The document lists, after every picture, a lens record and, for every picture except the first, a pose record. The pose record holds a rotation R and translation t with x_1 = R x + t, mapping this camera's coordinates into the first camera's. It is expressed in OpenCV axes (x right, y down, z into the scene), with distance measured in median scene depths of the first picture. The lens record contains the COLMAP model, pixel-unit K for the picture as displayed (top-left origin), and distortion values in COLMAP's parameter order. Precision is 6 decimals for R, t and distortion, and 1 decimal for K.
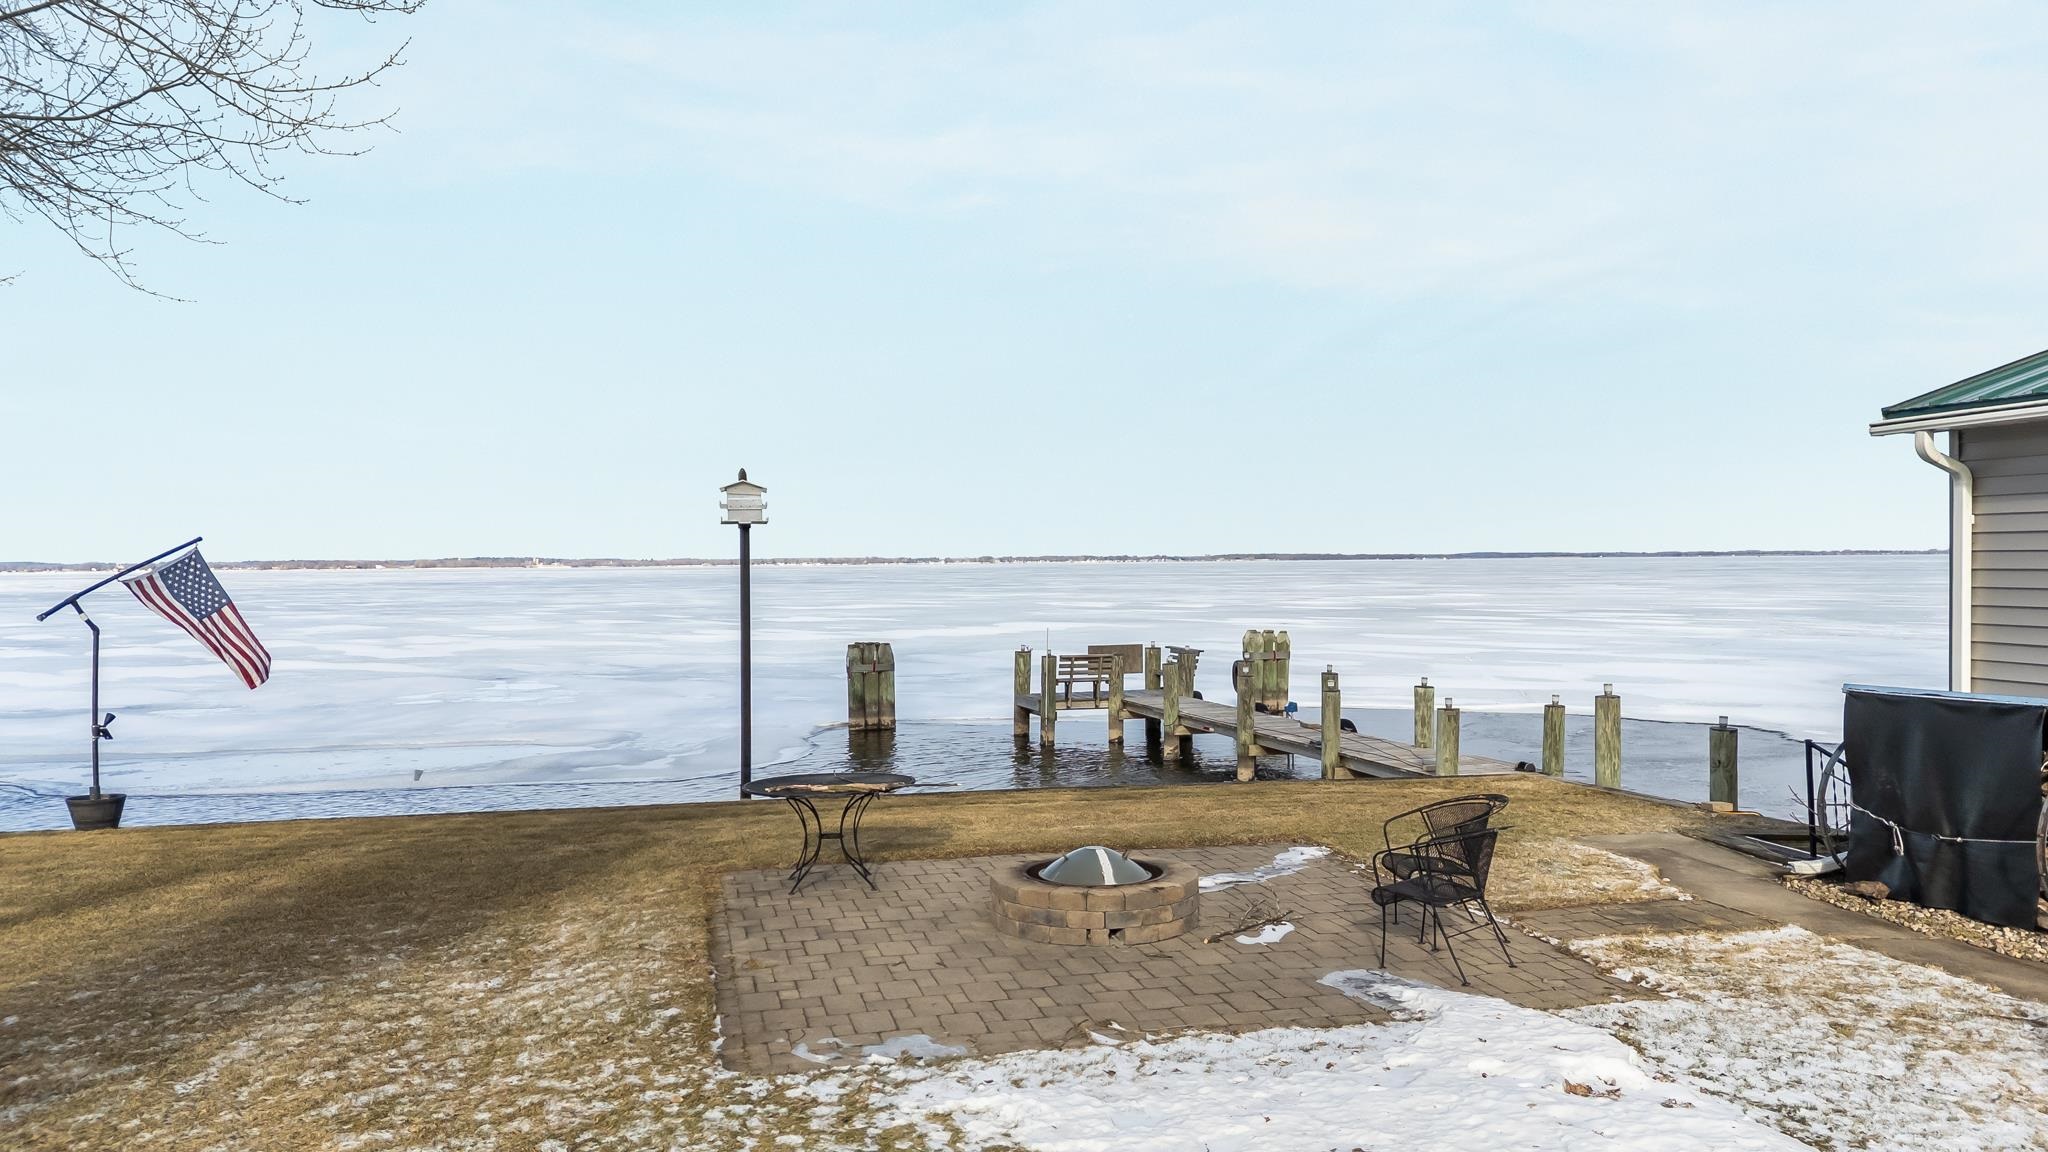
lens RADIAL K [[1526.2, 0, 1021.5], [0, 1526.2, 573.5], [0, 0, 1]] dist [0.047665, -0.019519]
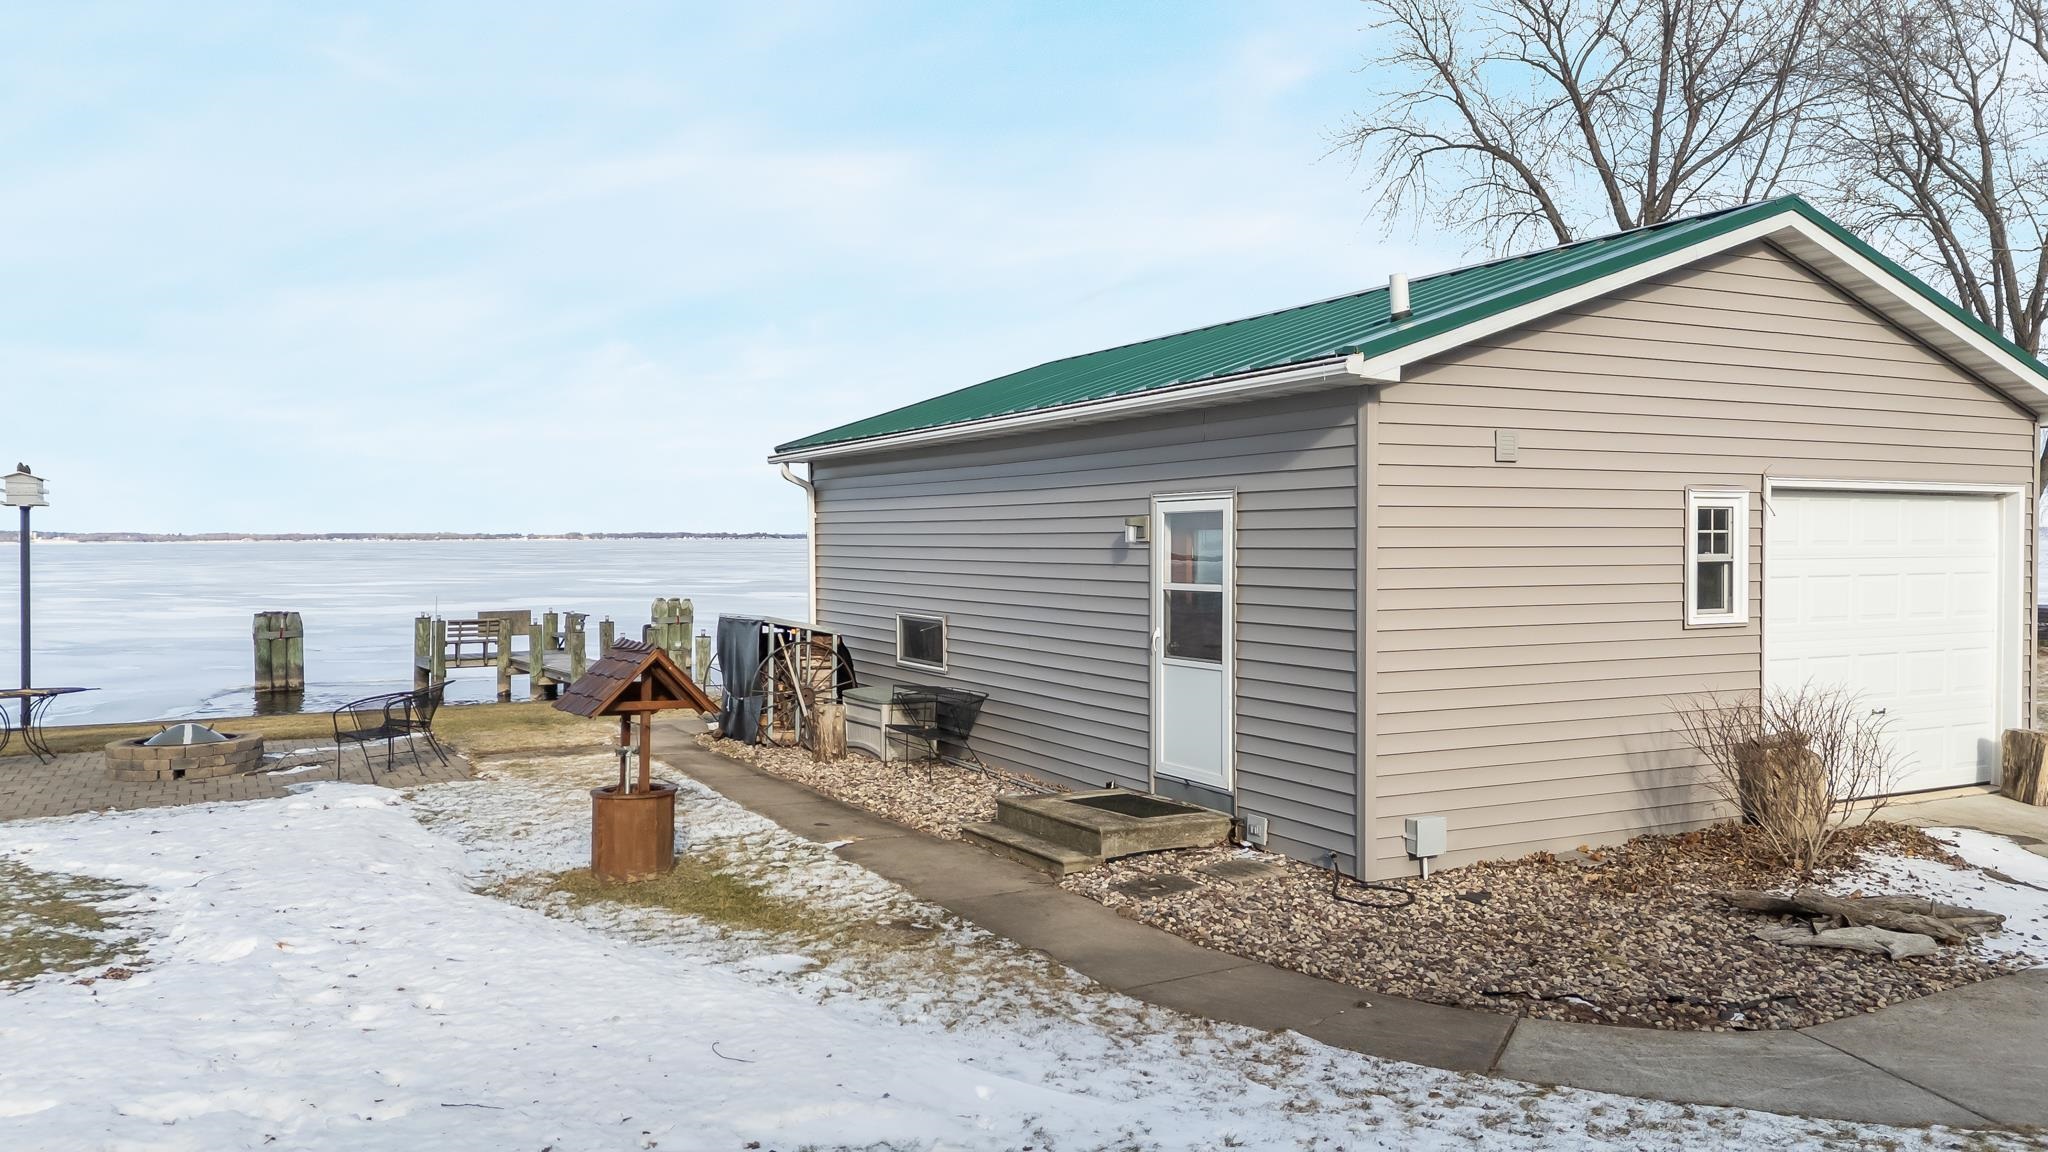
lens RADIAL K [[1526.2, 0, 1033.6], [0, 1526.2, 576.2], [0, 0, 1]] dist [0.047665, -0.019519]
pose [[0.964247, -0.001549, 0.265000, 0.140634], [-0.002712, 0.999873, 0.015714, 0.001146], [-0.264991, -0.015871, 0.964120, -0.221709]]
